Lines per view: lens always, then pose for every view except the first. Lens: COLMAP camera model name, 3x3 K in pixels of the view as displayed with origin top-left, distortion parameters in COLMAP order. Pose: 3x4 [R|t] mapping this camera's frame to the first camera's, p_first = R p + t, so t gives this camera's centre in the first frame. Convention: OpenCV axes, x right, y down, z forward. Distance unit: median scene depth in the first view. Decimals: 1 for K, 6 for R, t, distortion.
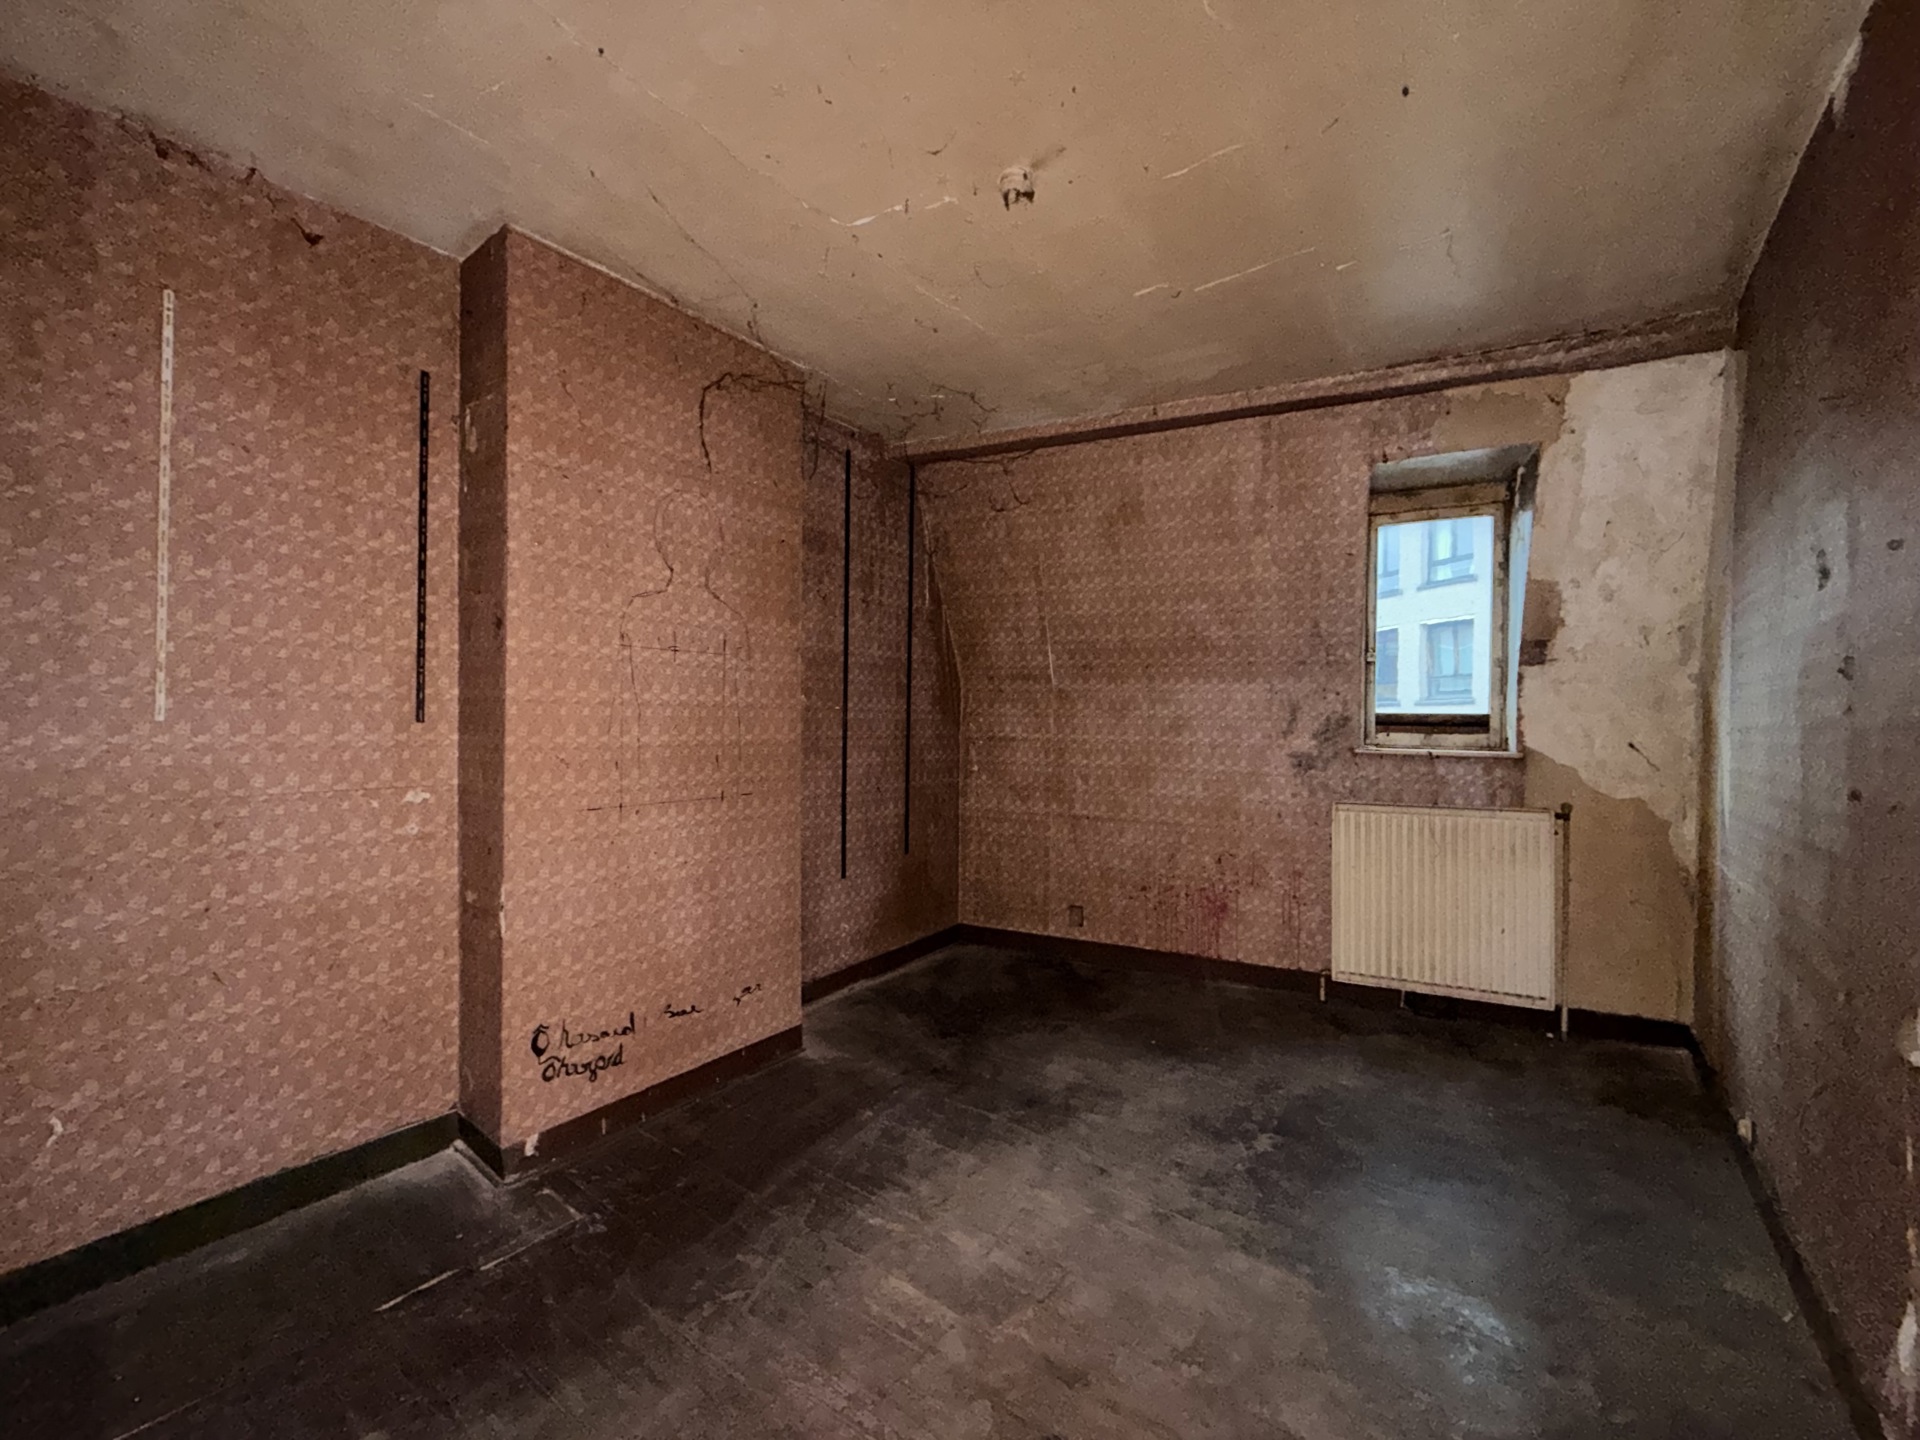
lens RADIAL K [[765.5, 0, 953.6], [0, 765.5, 719.2], [0, 0, 1]] dist [0.000131, 0.000011]
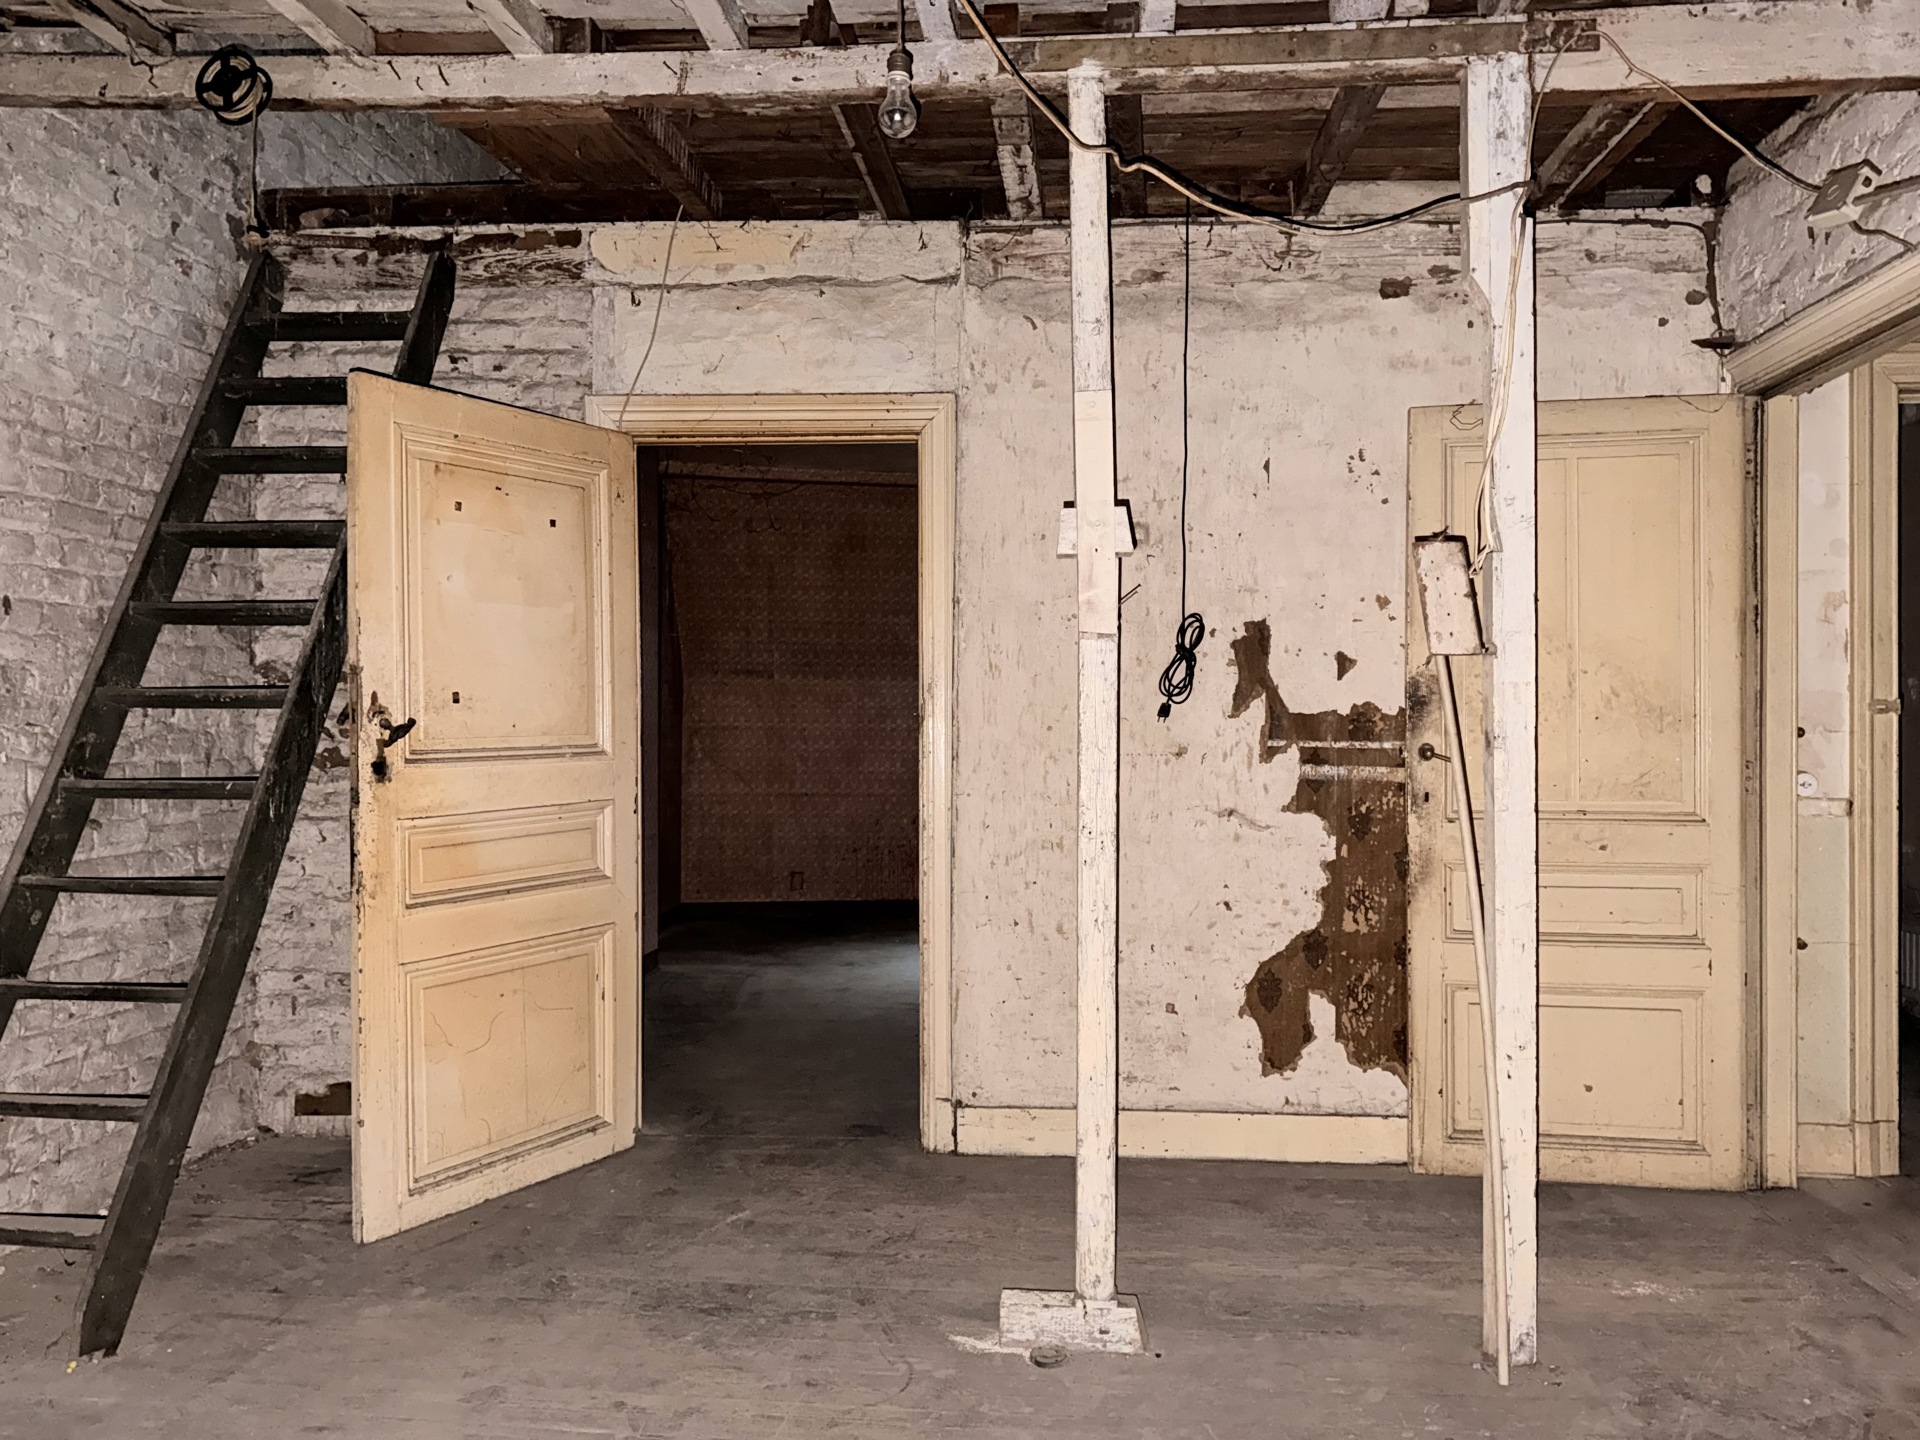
lens RADIAL K [[1374.3, 0, 958.0], [0, 1374.3, 719.7], [0, 0, 1]] dist [0.039641, -0.018877]
pose [[0.838681, -0.006183, 0.544588, -0.759180], [0.005669, 0.999980, 0.002624, 0.011019], [-0.544594, 0.000887, 0.838699, -0.862983]]
